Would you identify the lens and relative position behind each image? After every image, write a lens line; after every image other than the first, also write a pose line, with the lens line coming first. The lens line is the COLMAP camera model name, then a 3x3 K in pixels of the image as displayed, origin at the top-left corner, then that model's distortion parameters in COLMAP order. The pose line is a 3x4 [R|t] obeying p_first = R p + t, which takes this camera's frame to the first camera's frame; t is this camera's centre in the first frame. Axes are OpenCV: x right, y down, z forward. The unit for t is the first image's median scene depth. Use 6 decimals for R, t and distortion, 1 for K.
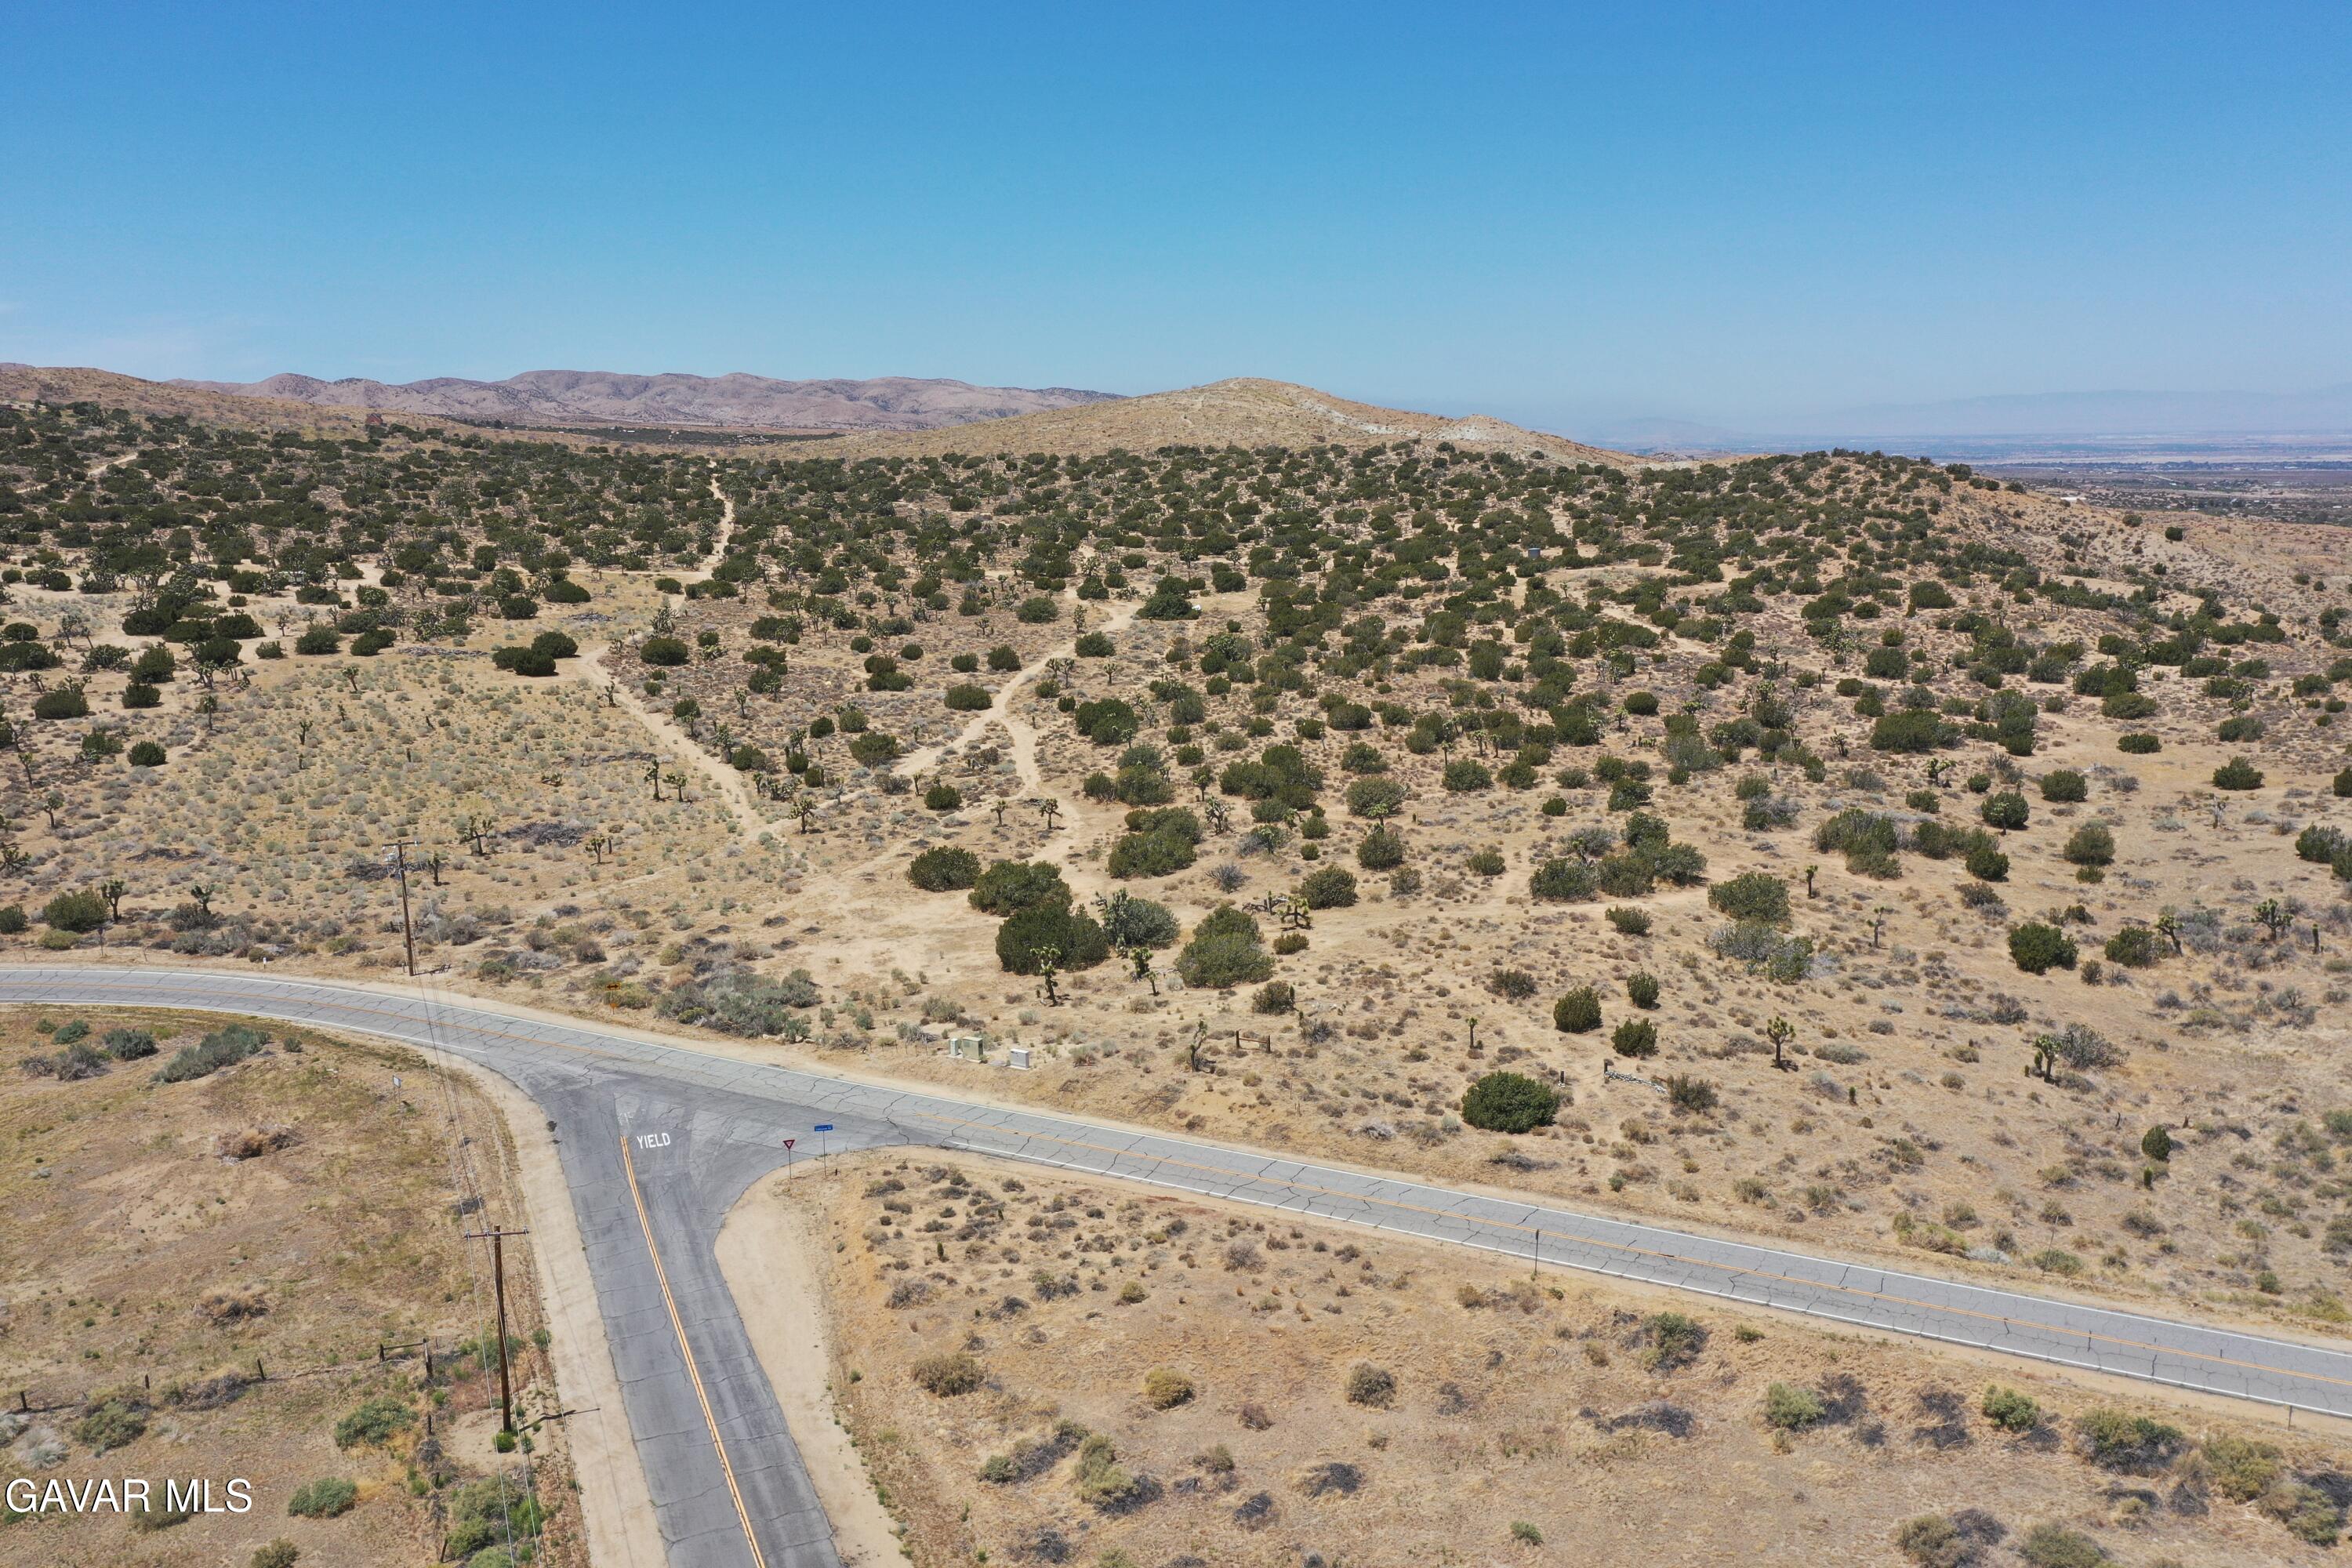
lens RADIAL K [[1867.2, 0, 1167.9], [0, 1867.2, 776.6], [0, 0, 1]] dist [0.008312, 0.005528]
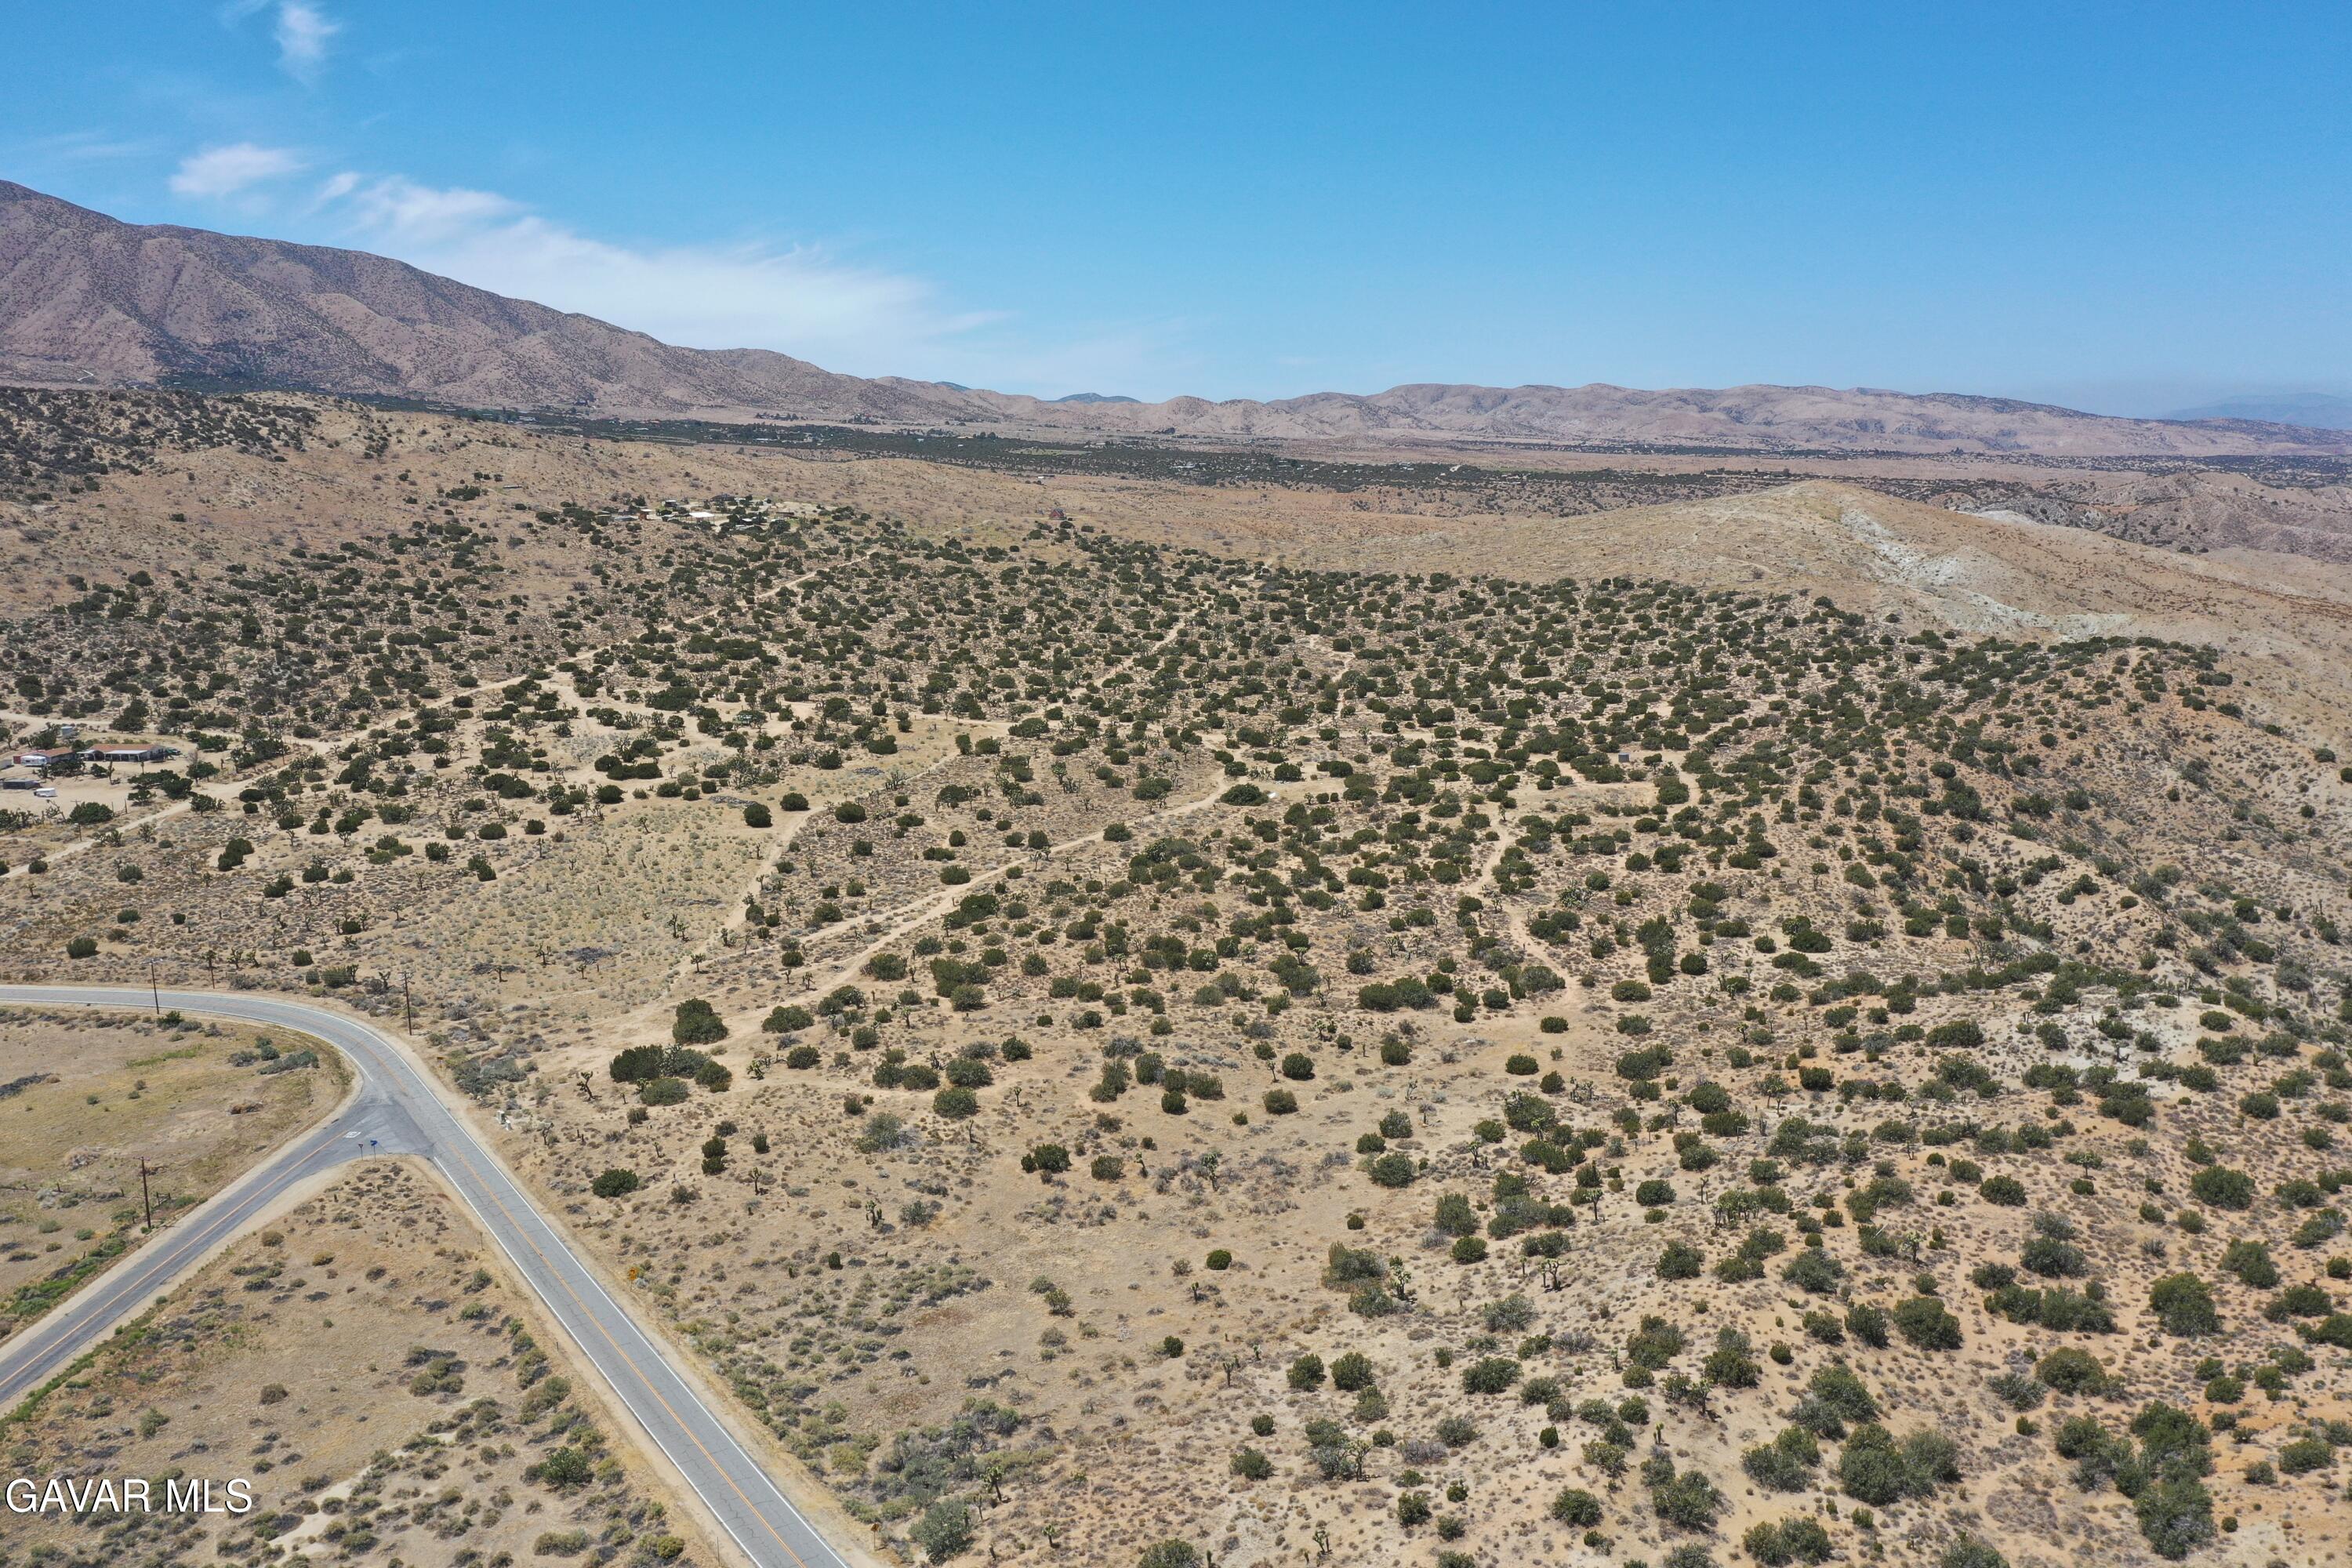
lens RADIAL K [[1868.1, 0, 1173.2], [0, 1868.1, 778.9], [0, 0, 1]] dist [0.004410, 0.006135]
pose [[0.894969, 0.081307, -0.438657, 0.763357], [-0.079492, 0.996581, 0.022537, -0.180223], [0.438990, 0.014700, 0.898372, -0.311162]]
